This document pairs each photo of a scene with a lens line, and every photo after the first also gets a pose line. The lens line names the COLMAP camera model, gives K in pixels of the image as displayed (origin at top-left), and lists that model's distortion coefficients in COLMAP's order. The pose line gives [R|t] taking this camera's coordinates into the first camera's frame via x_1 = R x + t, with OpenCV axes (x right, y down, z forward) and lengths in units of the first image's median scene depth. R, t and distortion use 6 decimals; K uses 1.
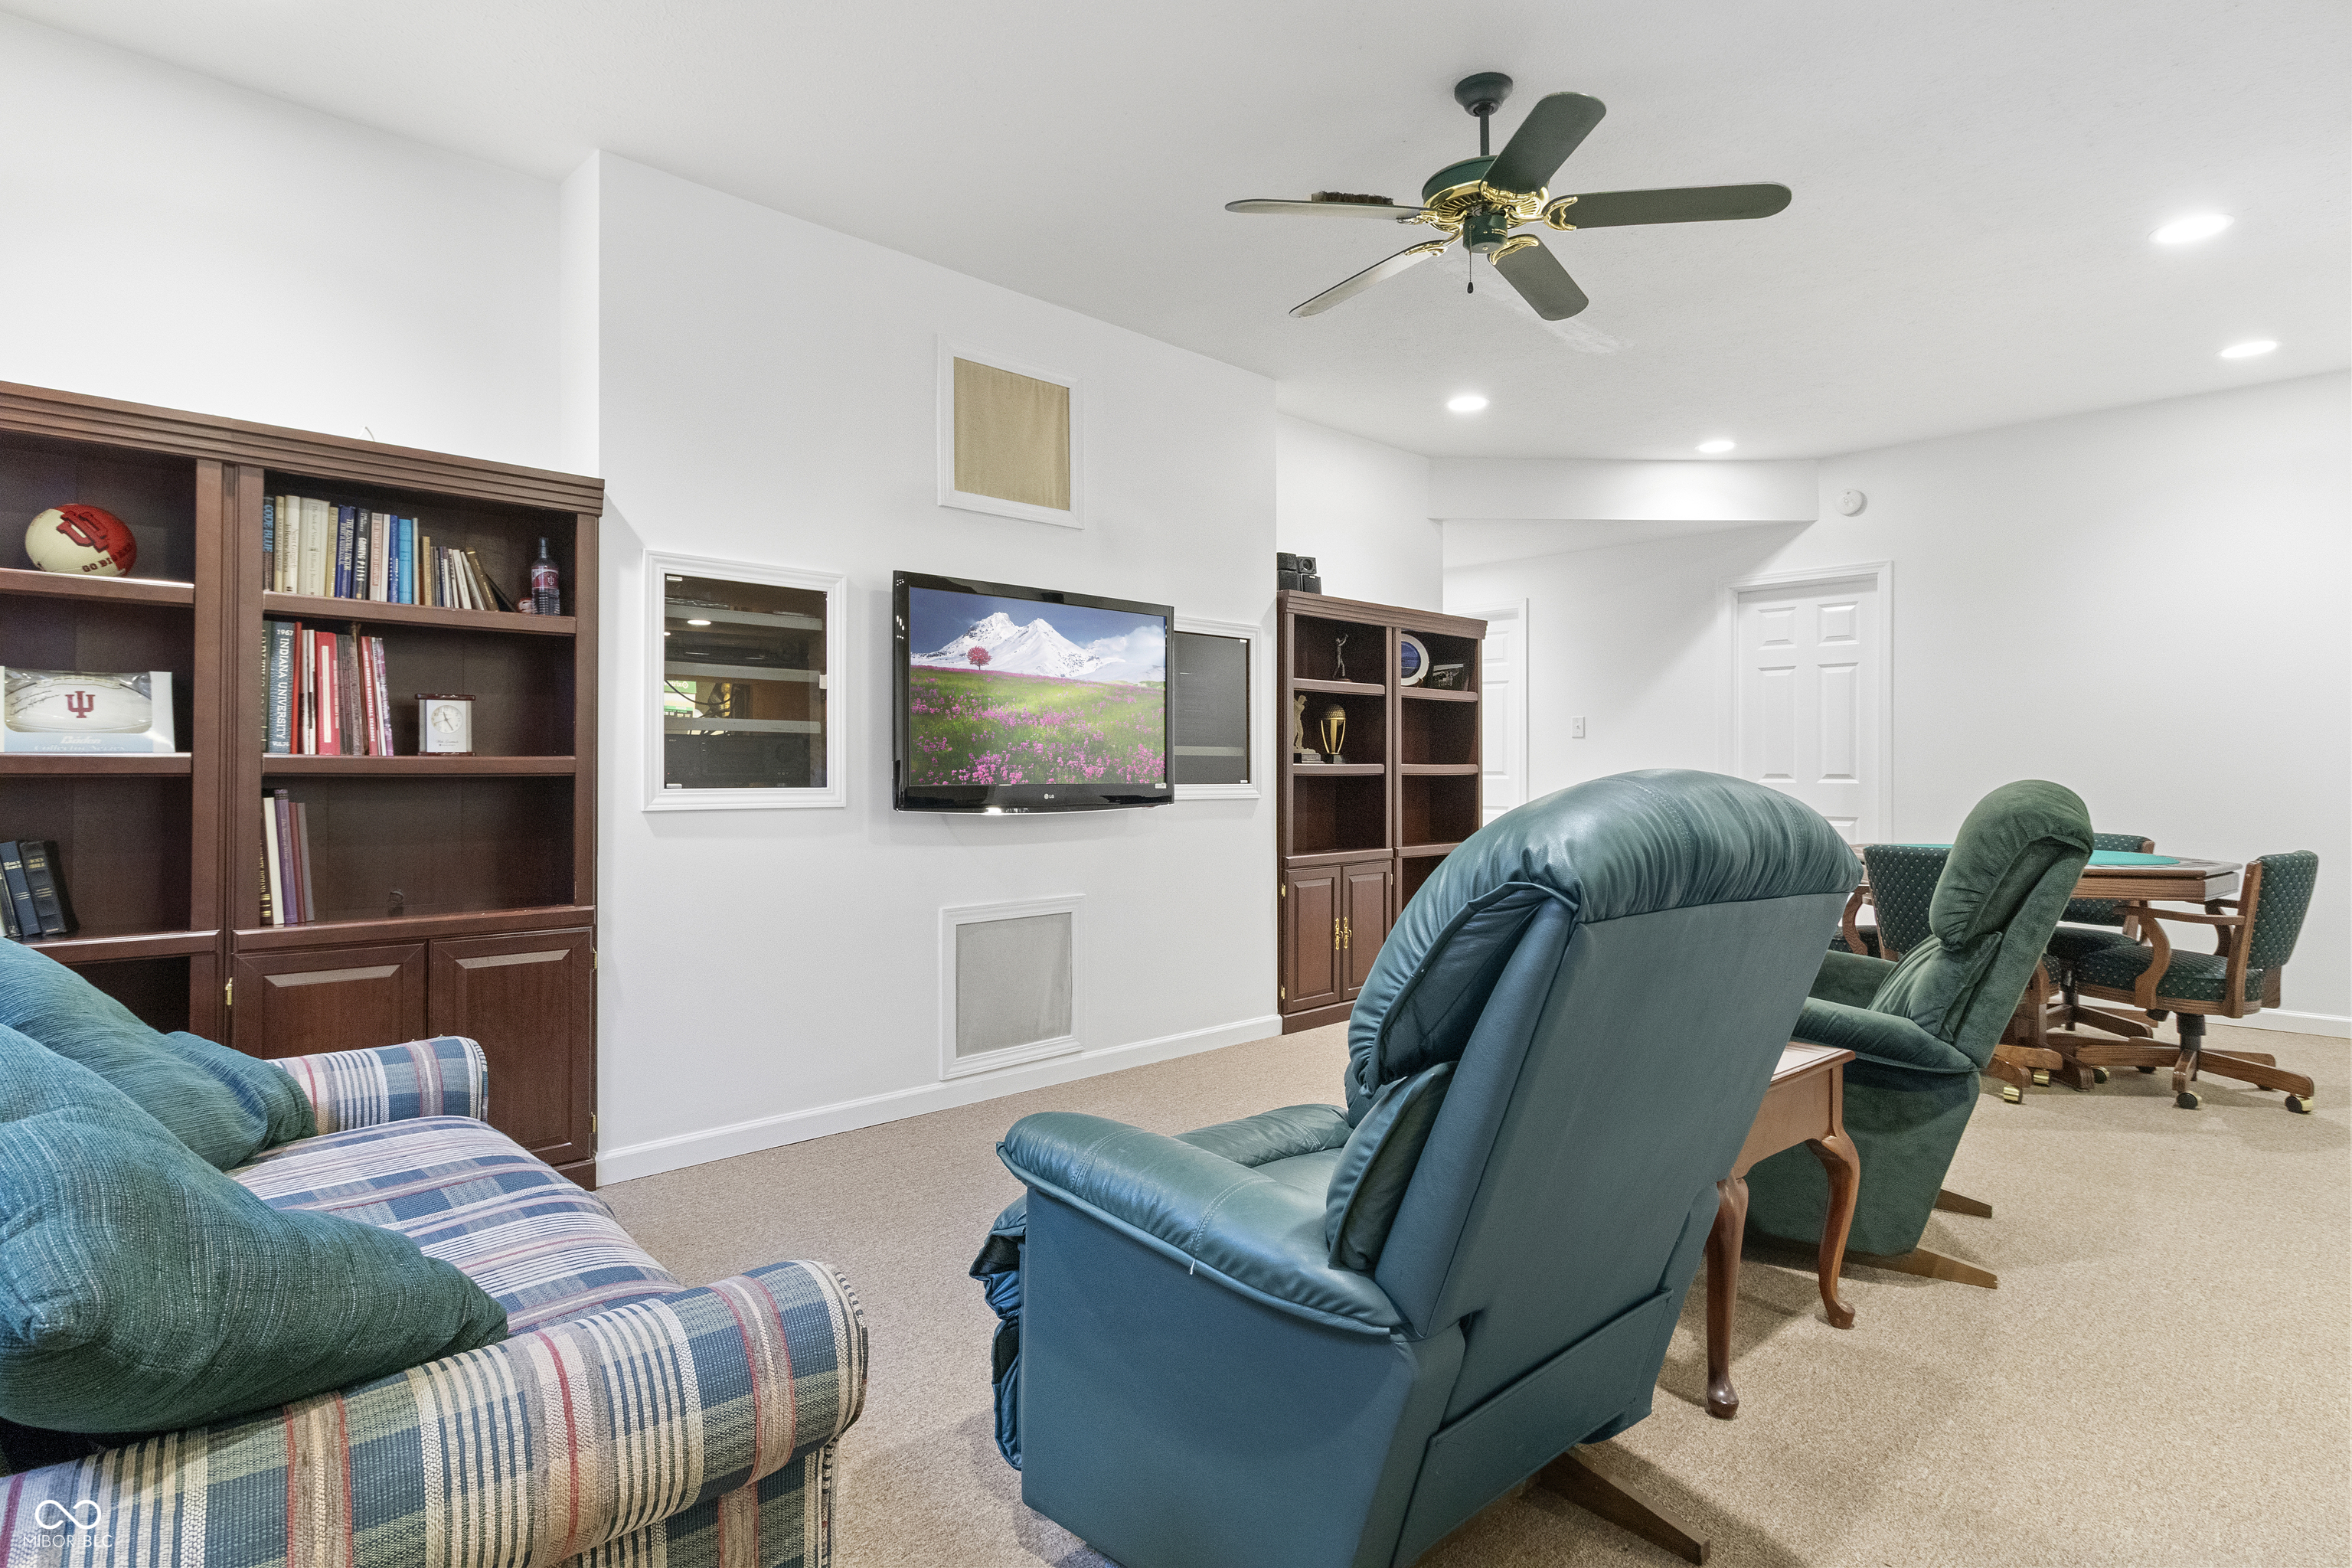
lens RADIAL K [[1162.0, 0, 1176.0], [0, 1162.0, 784.0], [0, 0, 1]] dist [0.000252, 0.000026]
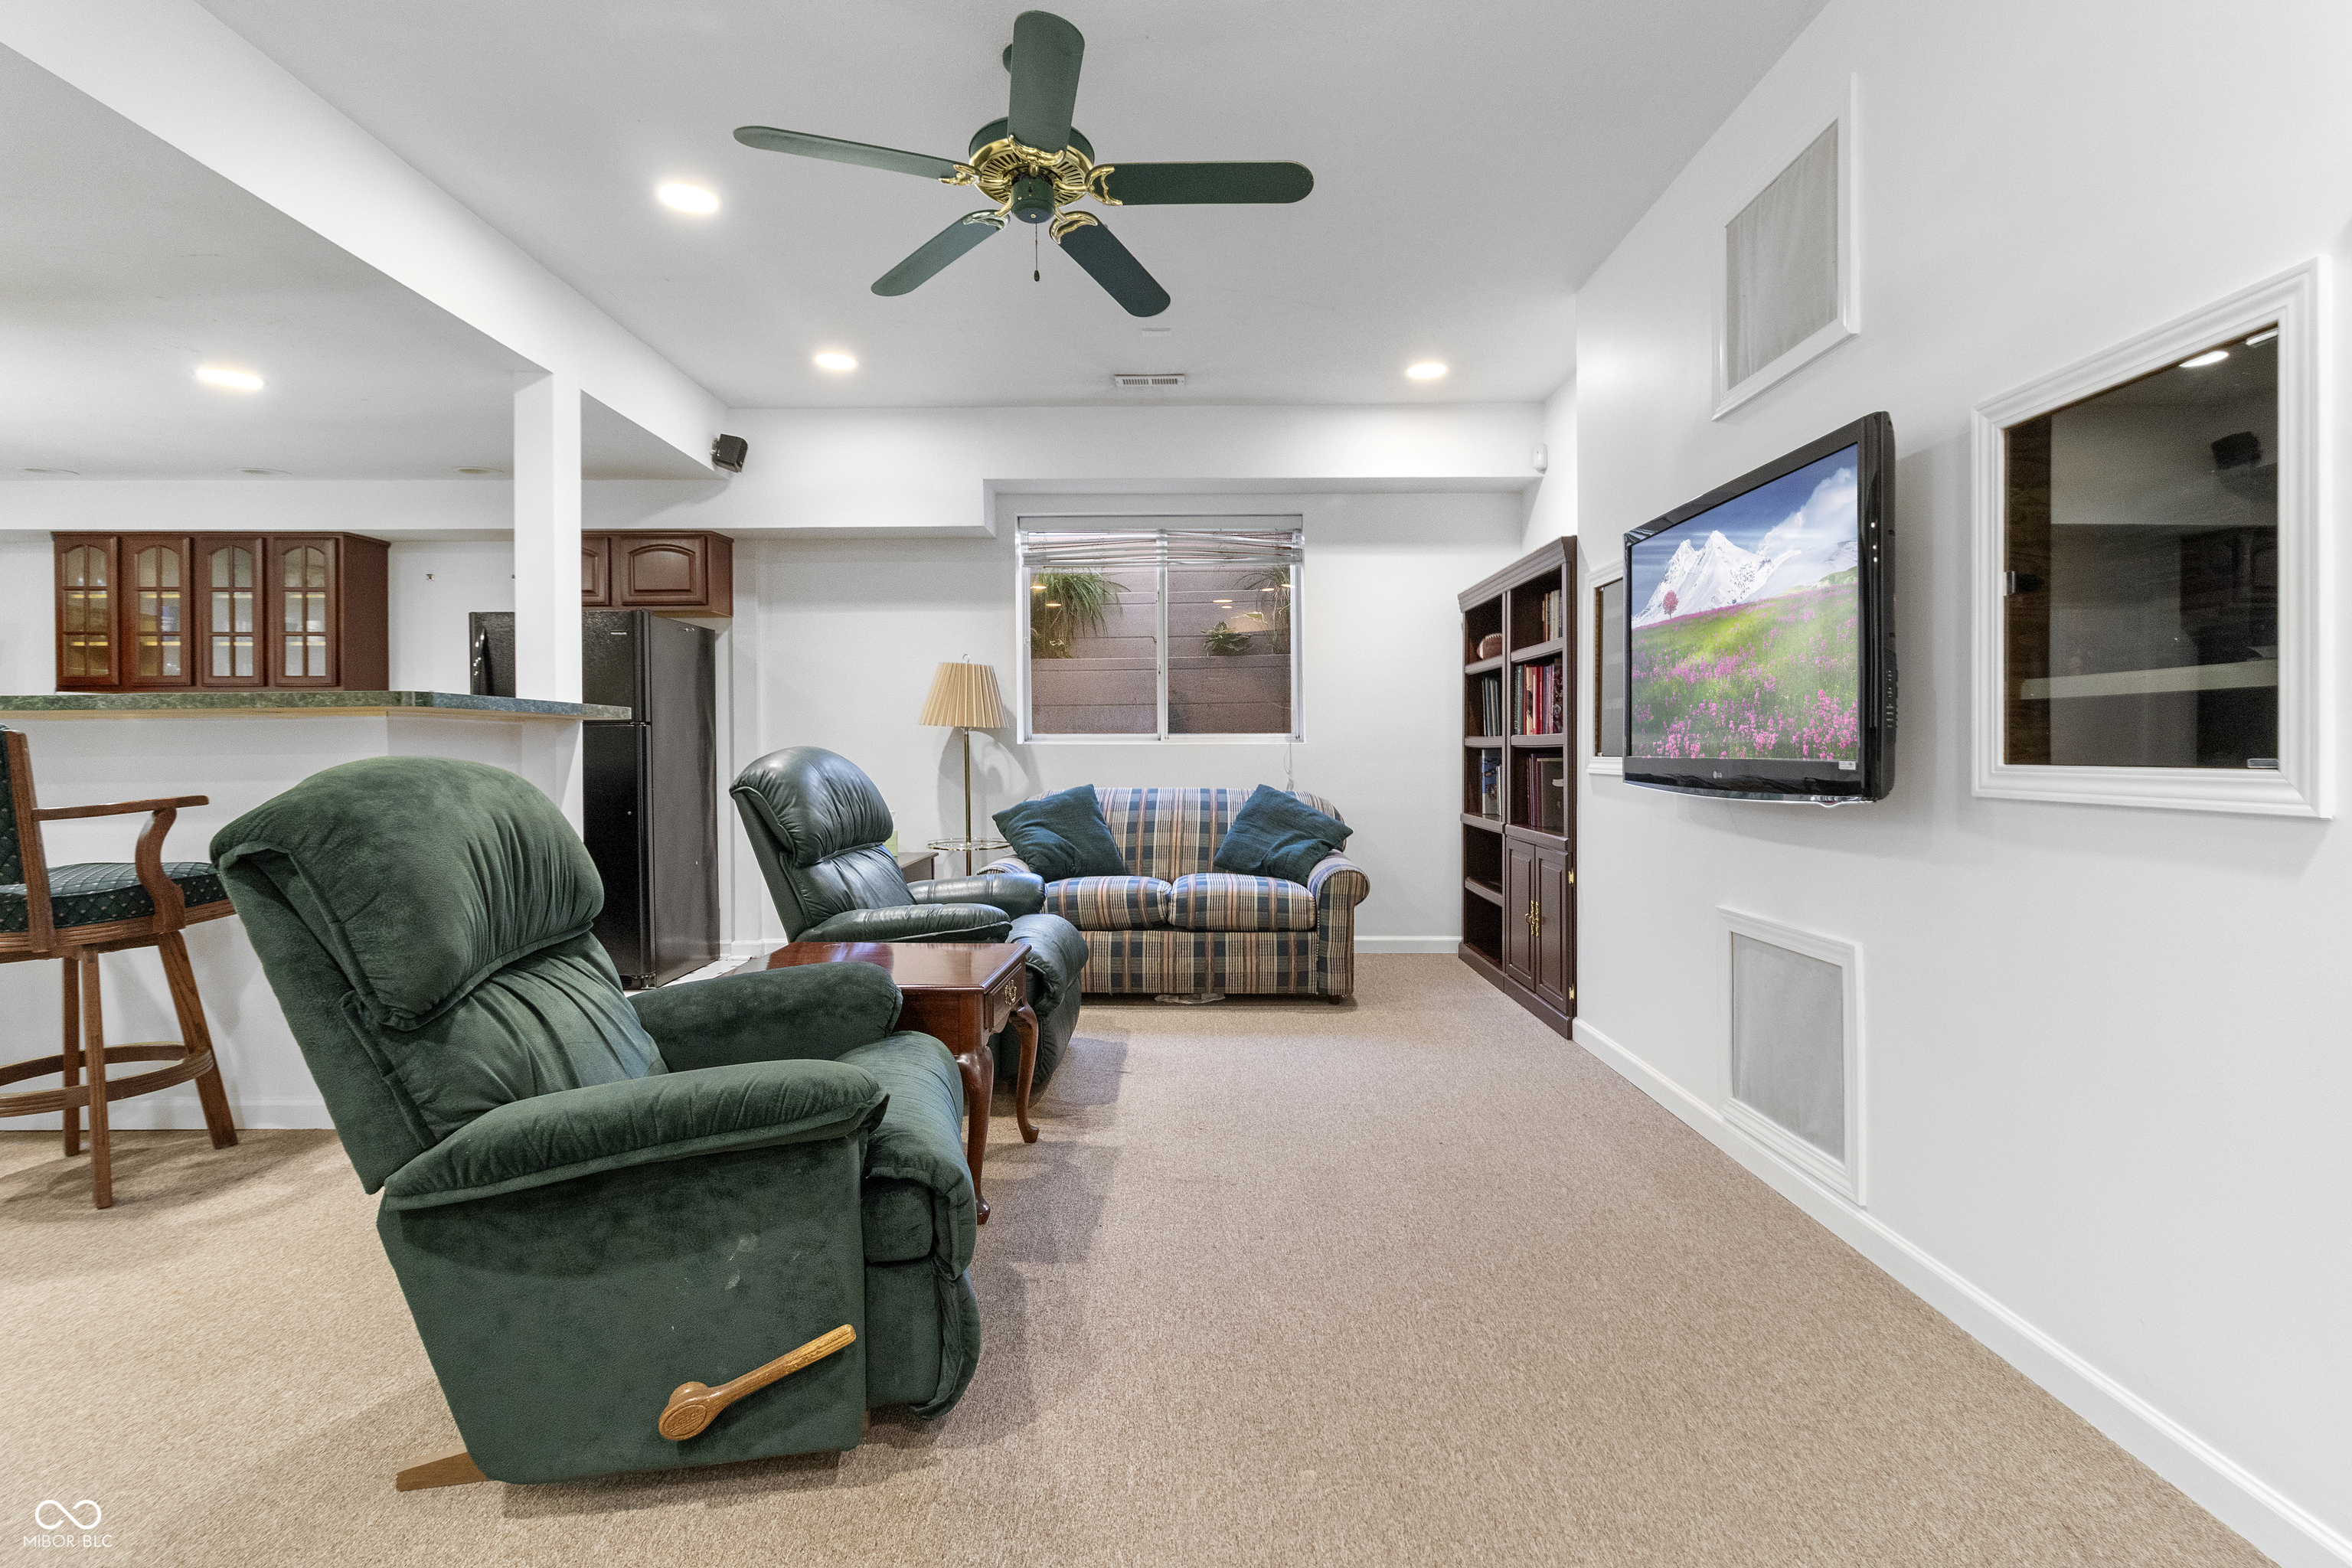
lens RADIAL K [[1088.2, 0, 1172.5], [0, 1088.2, 756.7], [0, 0, 1]] dist [0.007228, -0.000372]
pose [[-0.681080, 0.005861, -0.732185, 0.592596], [-0.001203, 0.999958, 0.009124, -0.006920], [0.732208, 0.007095, -0.681044, 1.178464]]
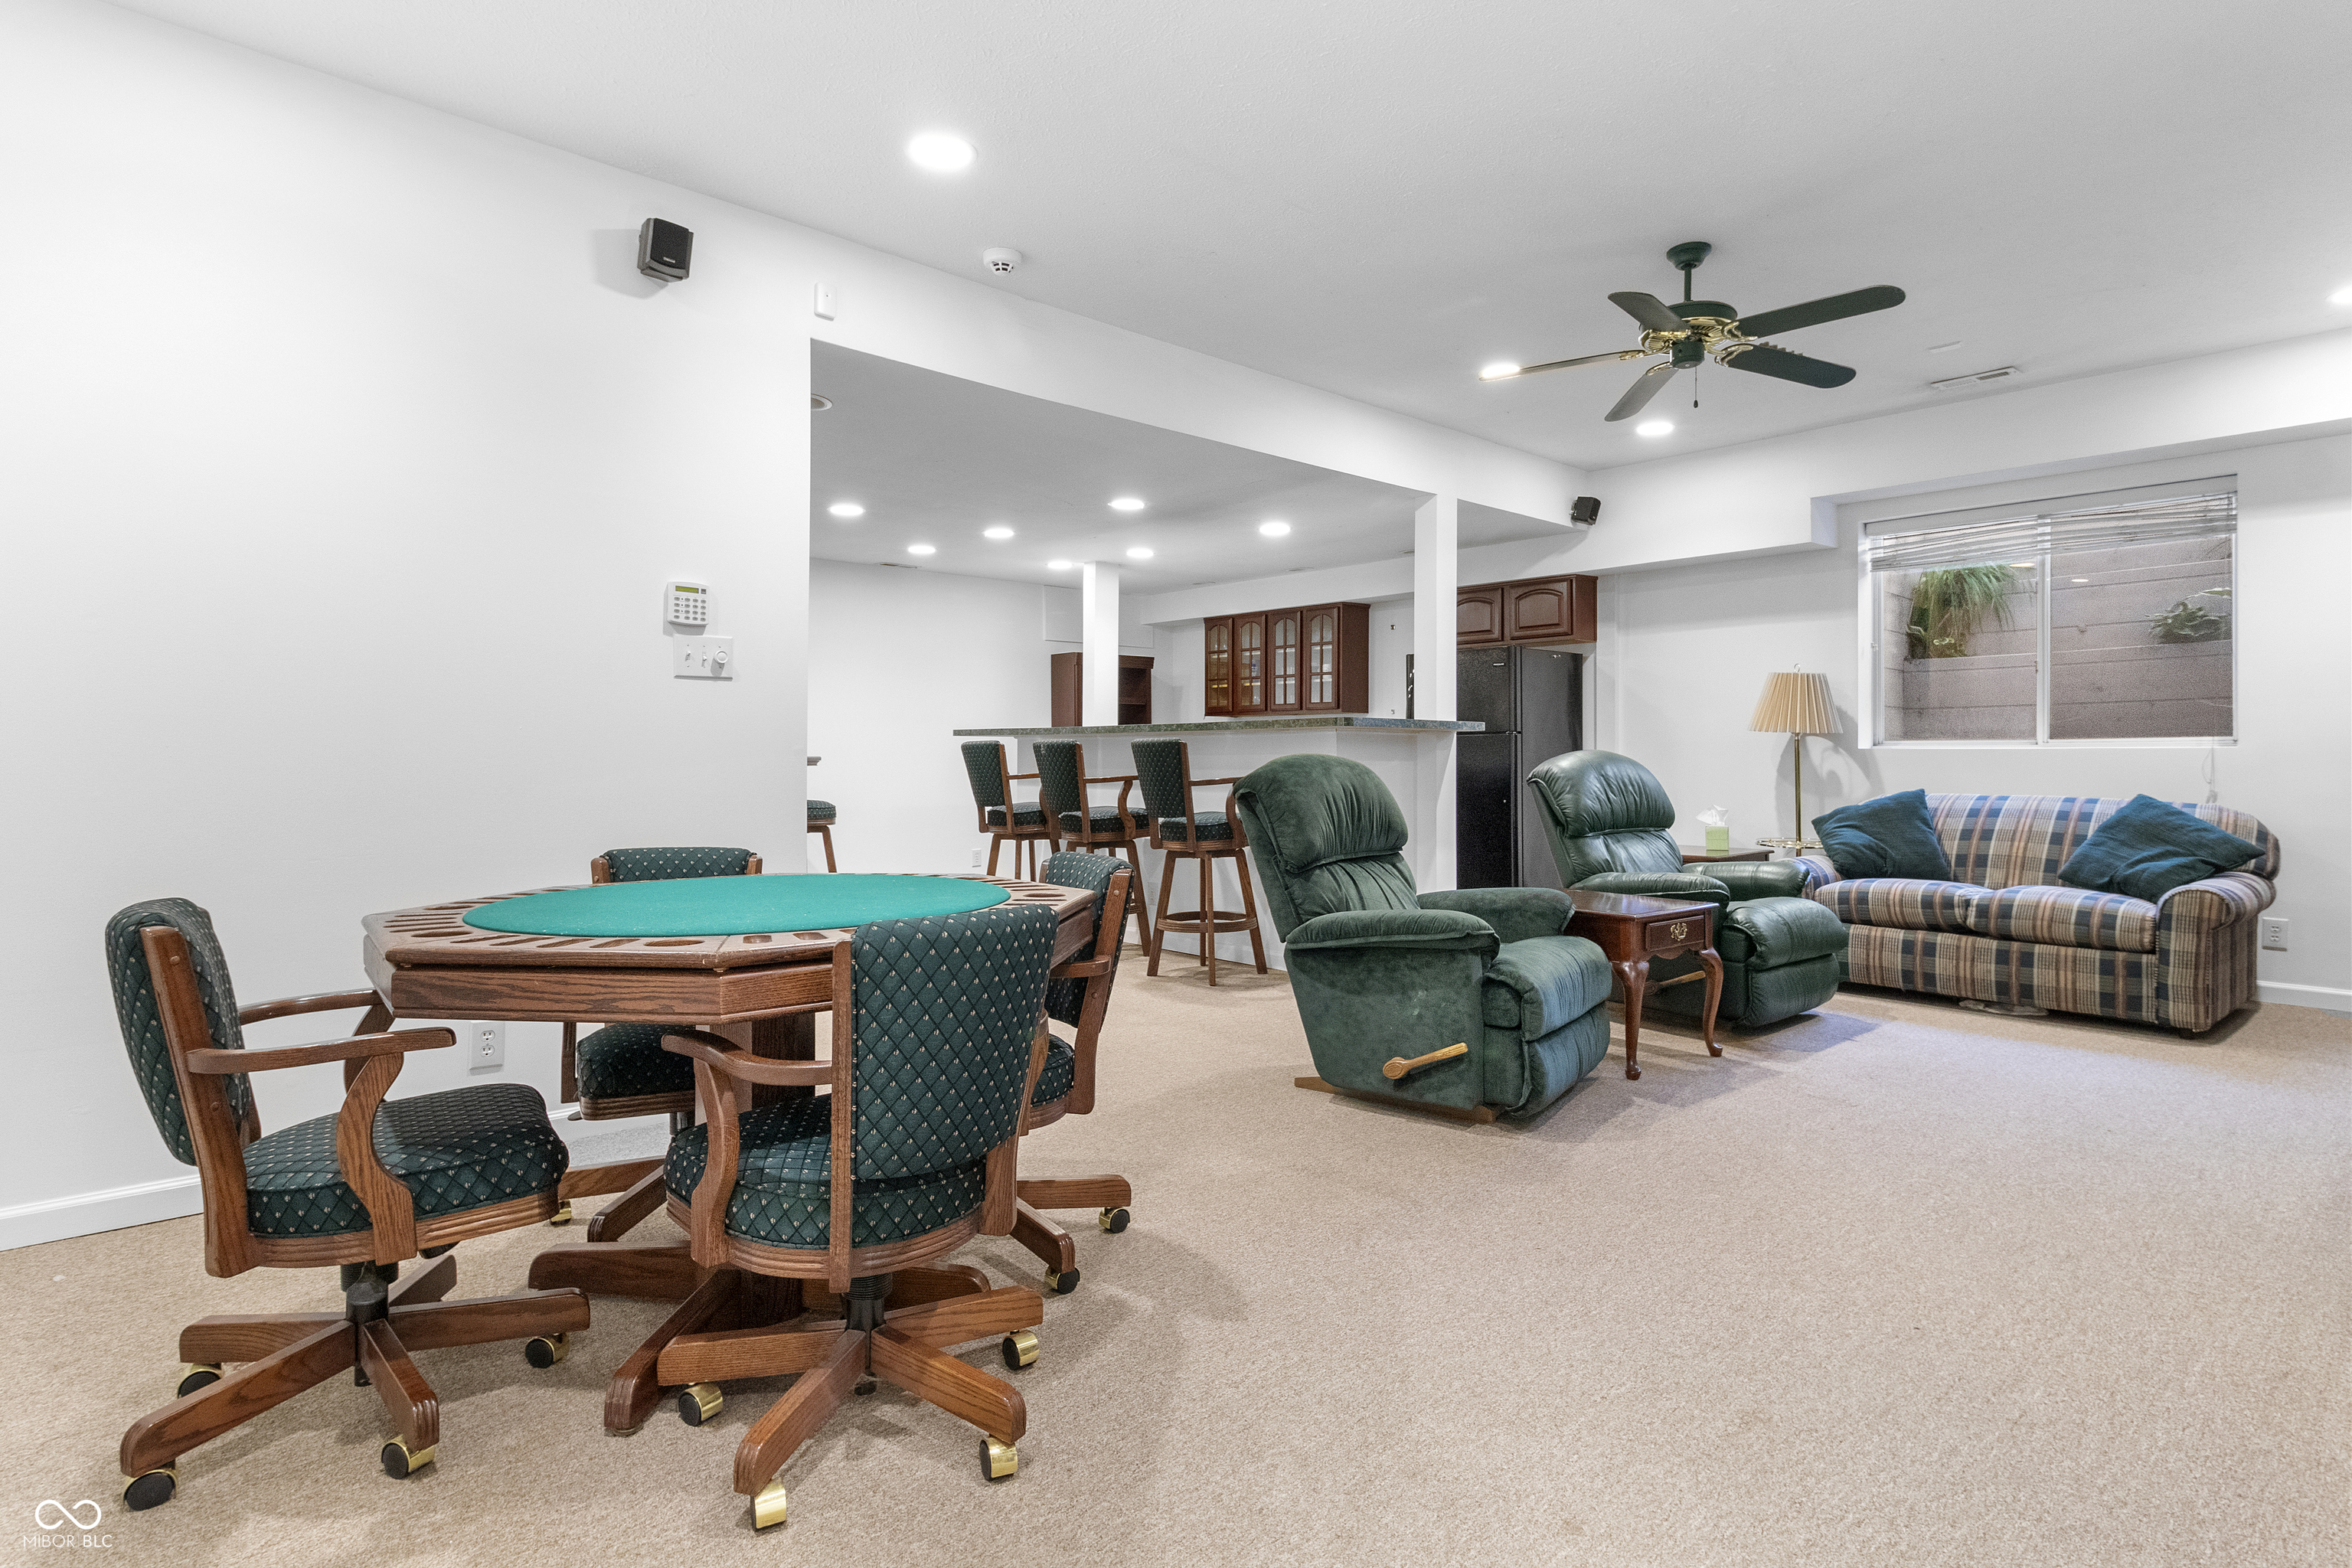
lens RADIAL K [[1213.1, 0, 1176.0], [0, 1213.1, 784.0], [0, 0, 1]] dist [-0.001082, -0.000333]
pose [[-0.999984, -0.003386, 0.004440, 0.586076], [-0.003262, 0.999612, 0.027662, -0.004952], [-0.004532, 0.027647, -0.999607, 1.704306]]
